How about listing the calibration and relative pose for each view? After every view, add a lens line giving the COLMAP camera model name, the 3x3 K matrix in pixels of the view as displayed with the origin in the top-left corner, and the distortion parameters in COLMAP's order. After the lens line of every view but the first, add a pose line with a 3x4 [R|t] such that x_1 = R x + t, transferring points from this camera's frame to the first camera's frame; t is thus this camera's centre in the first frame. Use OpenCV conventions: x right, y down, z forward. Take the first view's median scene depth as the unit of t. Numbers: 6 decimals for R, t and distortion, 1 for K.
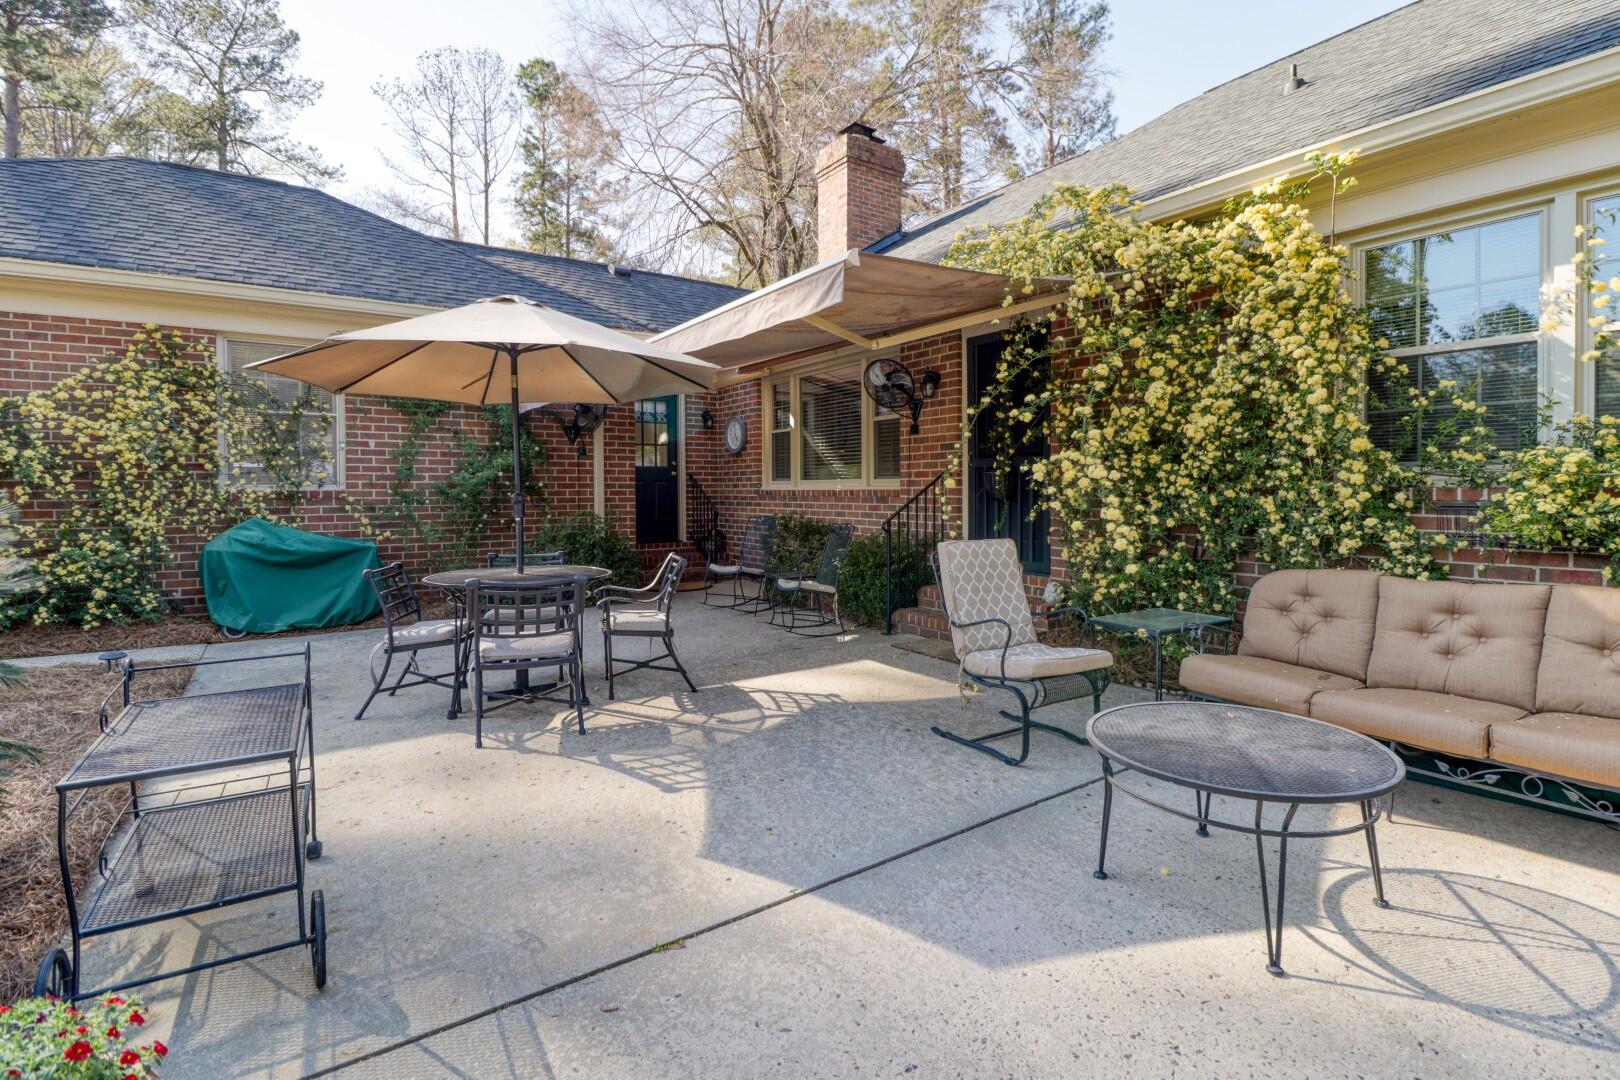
lens RADIAL K [[746.6, 0, 826.2], [0, 746.6, 517.2], [0, 0, 1]] dist [-0.001175, -0.013211]
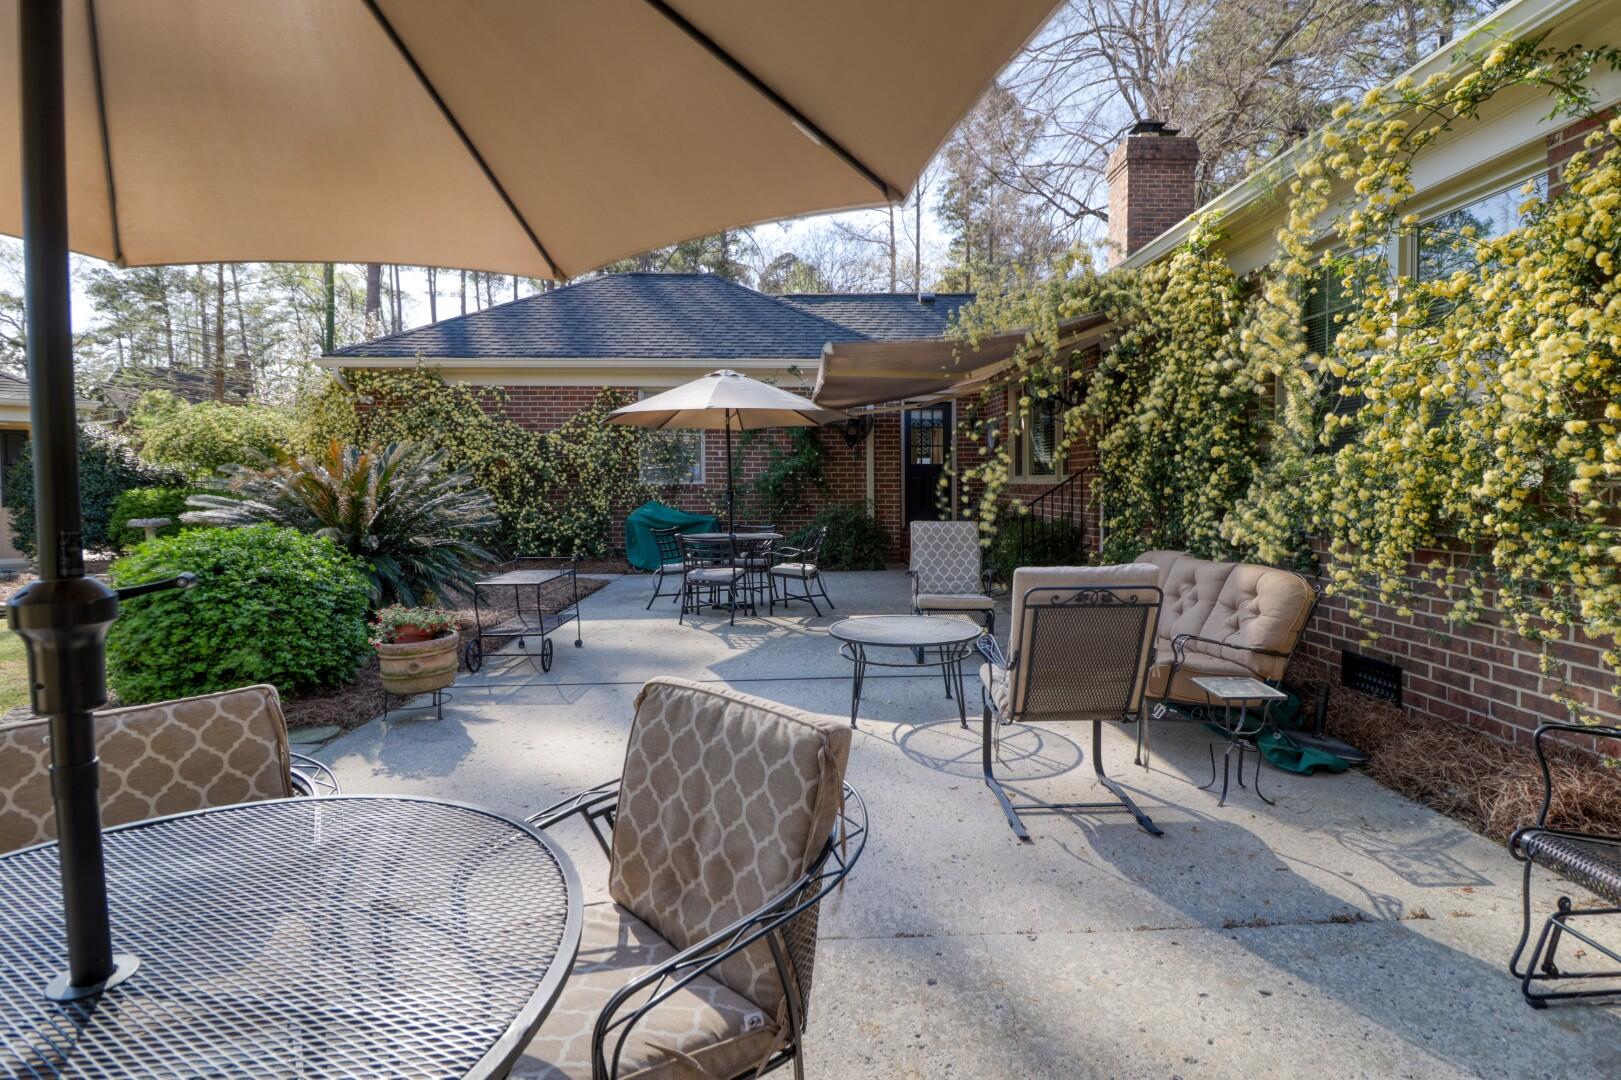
lens RADIAL K [[752.9, 0, 811.9], [0, 752.9, 517.0], [0, 0, 1]] dist [0.000313, -0.000038]
pose [[0.843227, 0.024835, -0.536984, 0.439557], [-0.018136, 0.999678, 0.017755, 0.000181], [0.537251, -0.005233, 0.843406, -0.219678]]
